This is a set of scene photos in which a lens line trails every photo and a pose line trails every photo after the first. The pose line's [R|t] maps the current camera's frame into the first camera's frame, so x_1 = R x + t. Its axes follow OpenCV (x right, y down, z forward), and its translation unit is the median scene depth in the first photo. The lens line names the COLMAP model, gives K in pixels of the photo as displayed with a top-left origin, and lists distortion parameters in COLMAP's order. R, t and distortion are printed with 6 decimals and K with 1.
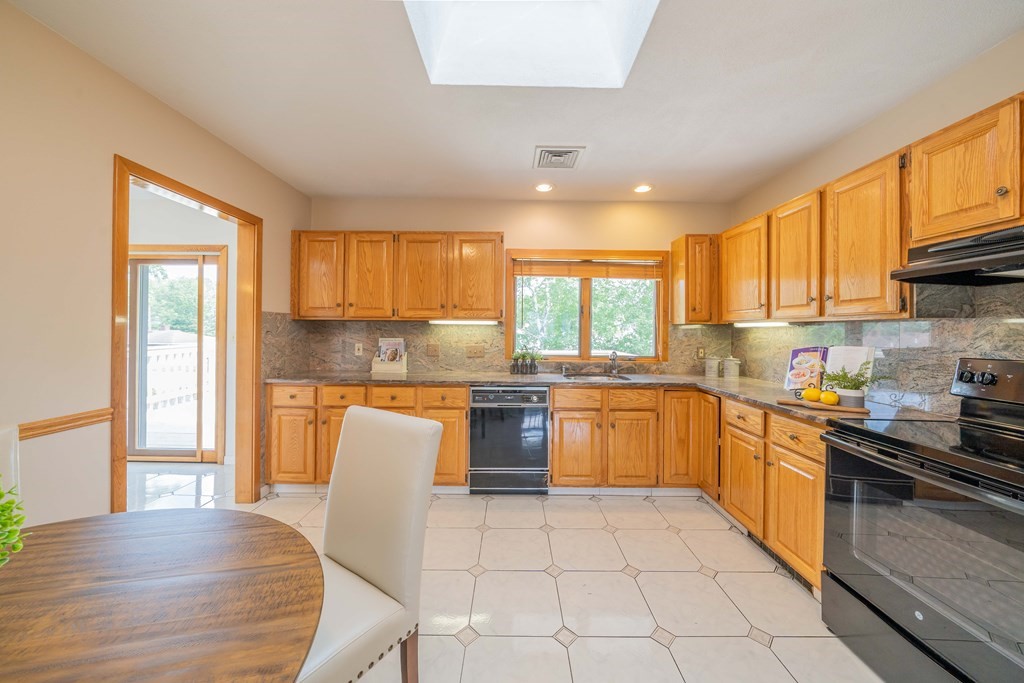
lens RADIAL K [[358.7, 0, 515.3], [0, 358.7, 329.1], [0, 0, 1]] dist [-0.001209, -0.000003]
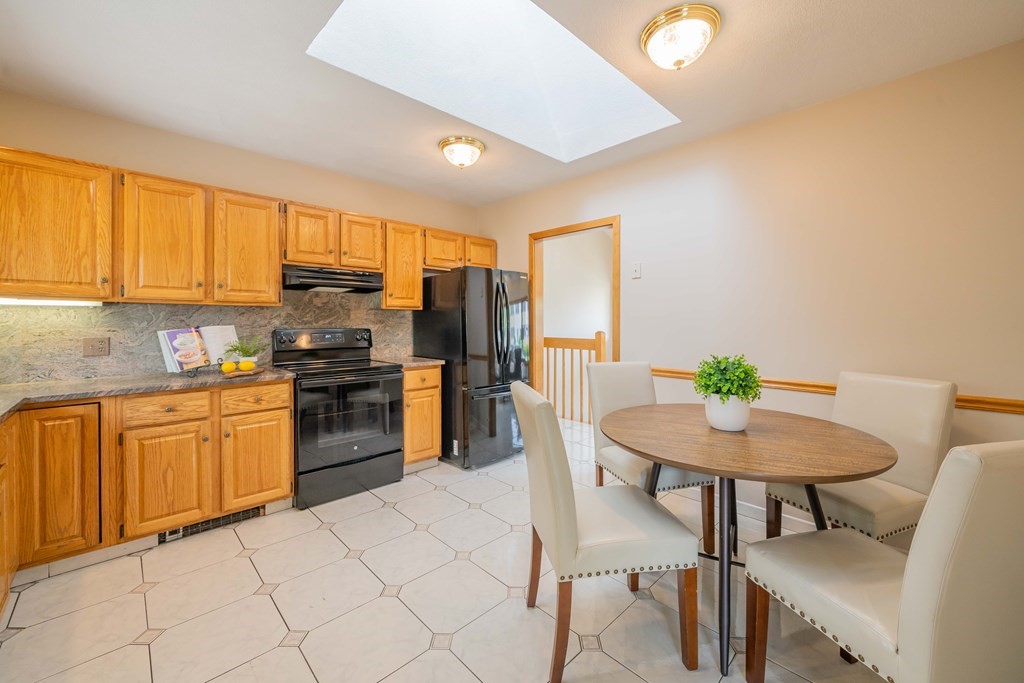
lens RADIAL K [[405.2, 0, 520.7], [0, 405.2, 323.2], [0, 0, 1]] dist [-0.000972, -0.000075]
pose [[-0.701399, -0.015772, 0.712594, -0.529006], [-0.012798, 0.999873, 0.009533, 0.008259], [-0.712654, -0.002433, -0.701511, 0.826400]]
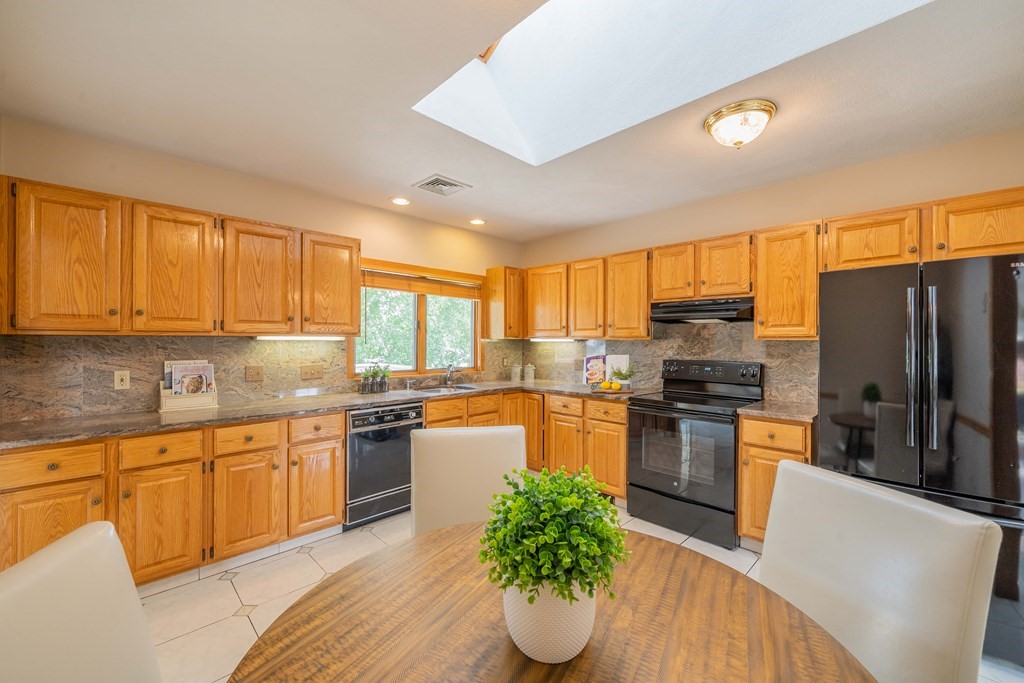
lens RADIAL K [[407.4, 0, 508.9], [0, 407.4, 337.8], [0, 0, 1]] dist [-0.001191, -0.000095]
pose [[0.715685, -0.001898, 0.698421, -0.510742], [-0.001365, 0.999991, 0.004116, -0.026040], [-0.698422, -0.003899, 0.715675, -0.008434]]
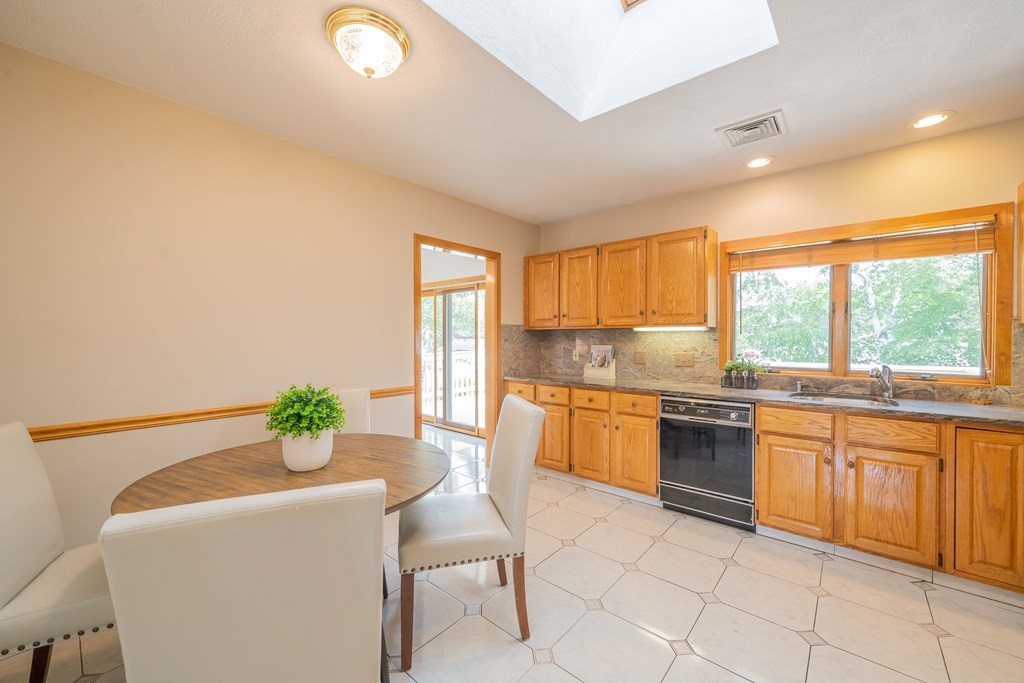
lens RADIAL K [[405.4, 0, 518.5], [0, 405.4, 338.4], [0, 0, 1]] dist [-0.000573, -0.000031]
pose [[0.758570, -0.007803, -0.651544, 0.276033], [0.011464, 0.999933, 0.001373, 0.000356], [0.651490, -0.008511, 0.758609, -0.068342]]
